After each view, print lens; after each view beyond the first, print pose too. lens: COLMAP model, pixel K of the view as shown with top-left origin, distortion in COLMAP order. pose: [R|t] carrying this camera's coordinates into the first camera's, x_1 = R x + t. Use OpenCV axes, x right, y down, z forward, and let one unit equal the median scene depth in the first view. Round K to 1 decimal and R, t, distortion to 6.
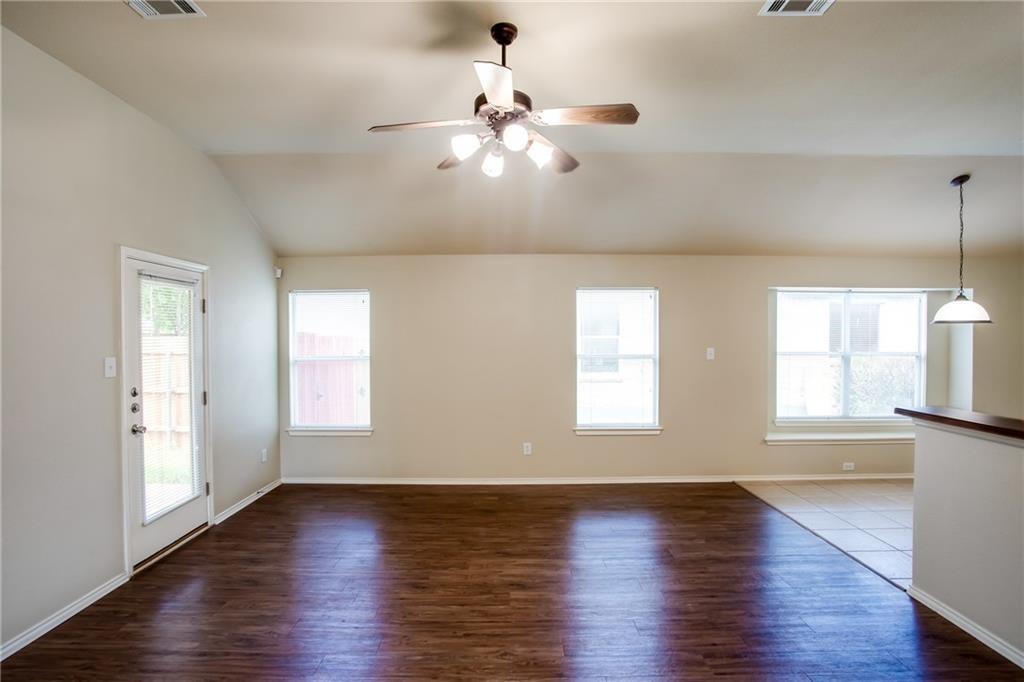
lens RADIAL K [[498.5, 0, 511.4], [0, 498.5, 345.7], [0, 0, 1]] dist [-0.078373, 0.034665]
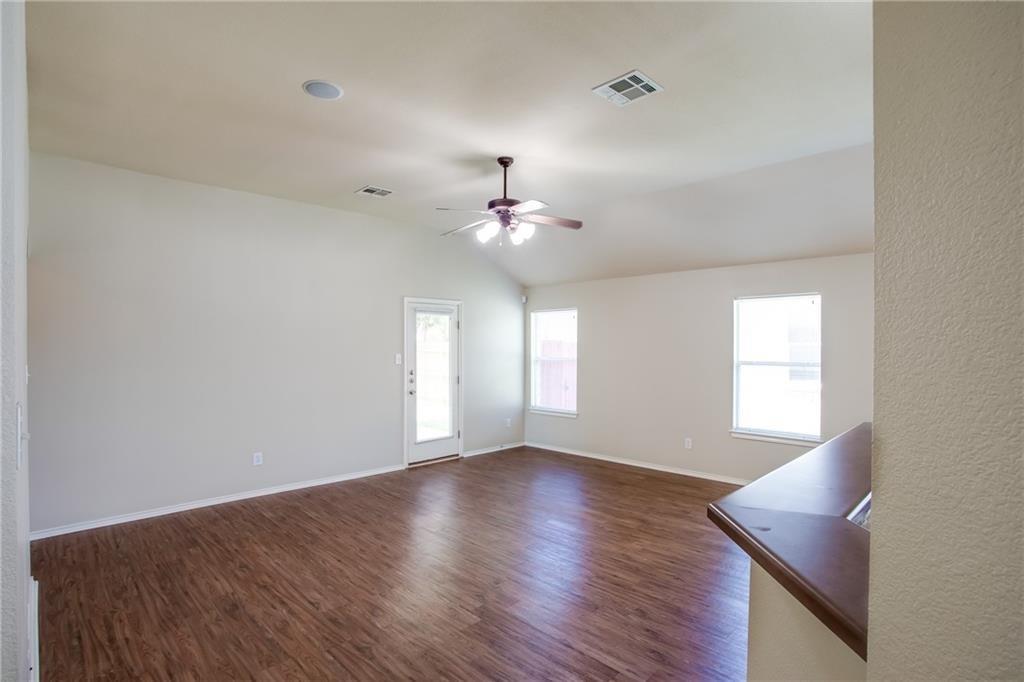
lens RADIAL K [[506.9, 0, 510.7], [0, 506.9, 345.7], [0, 0, 1]] dist [-0.078131, 0.033647]
pose [[0.707143, 0.005005, -0.707053, 0.719644], [-0.012604, 0.999905, -0.005527, -0.002903], [0.706959, 0.012820, 0.707139, -0.111383]]
